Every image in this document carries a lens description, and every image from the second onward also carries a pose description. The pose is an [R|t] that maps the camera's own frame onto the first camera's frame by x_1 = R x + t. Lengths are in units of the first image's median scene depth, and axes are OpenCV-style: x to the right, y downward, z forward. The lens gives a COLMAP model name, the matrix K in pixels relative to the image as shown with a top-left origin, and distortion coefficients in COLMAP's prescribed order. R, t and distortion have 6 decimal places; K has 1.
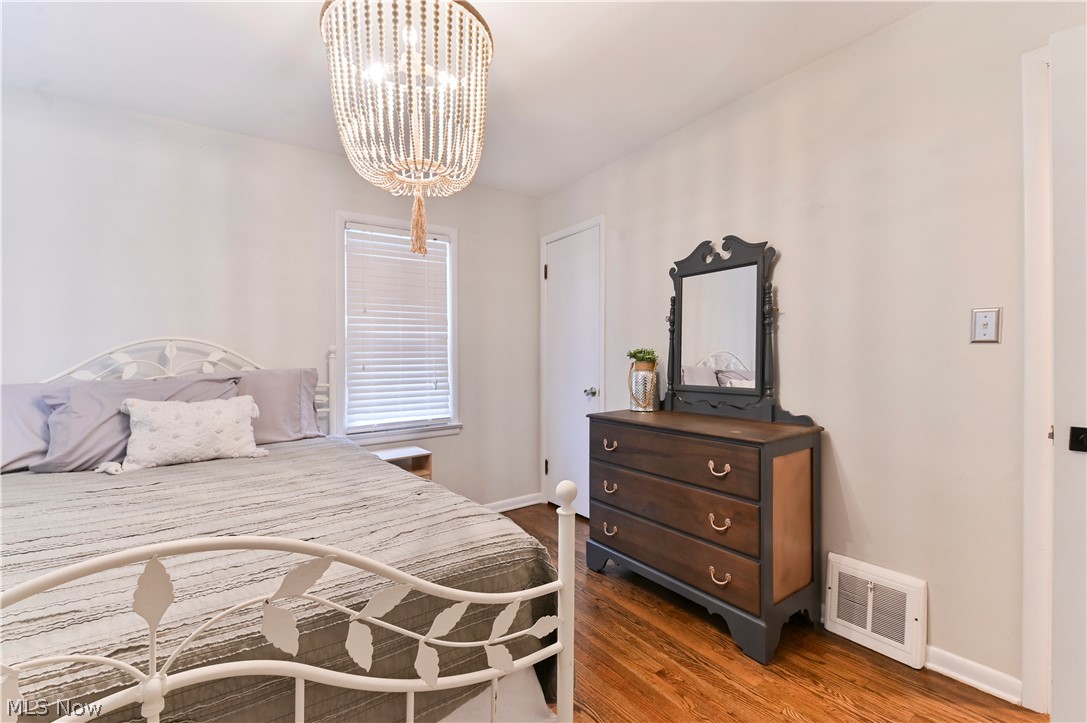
lens RADIAL K [[466.7, 0, 542.8], [0, 466.7, 372.0], [0, 0, 1]] dist [0.014991, -0.010827]
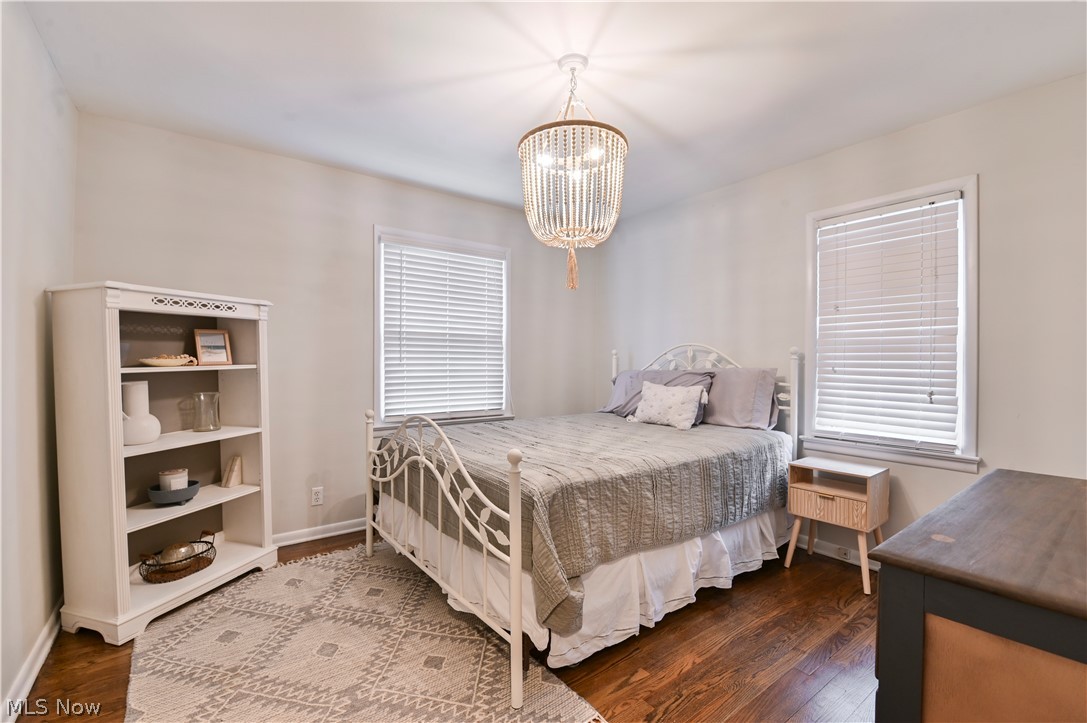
lens RADIAL K [[466.7, 0, 542.8], [0, 466.7, 372.0], [0, 0, 1]] dist [0.014991, -0.010827]
pose [[0.036845, 0.042789, -0.998404, 0.553022], [-0.038841, 0.998389, 0.041355, -0.022003], [0.998566, 0.037255, 0.038448, 0.390753]]
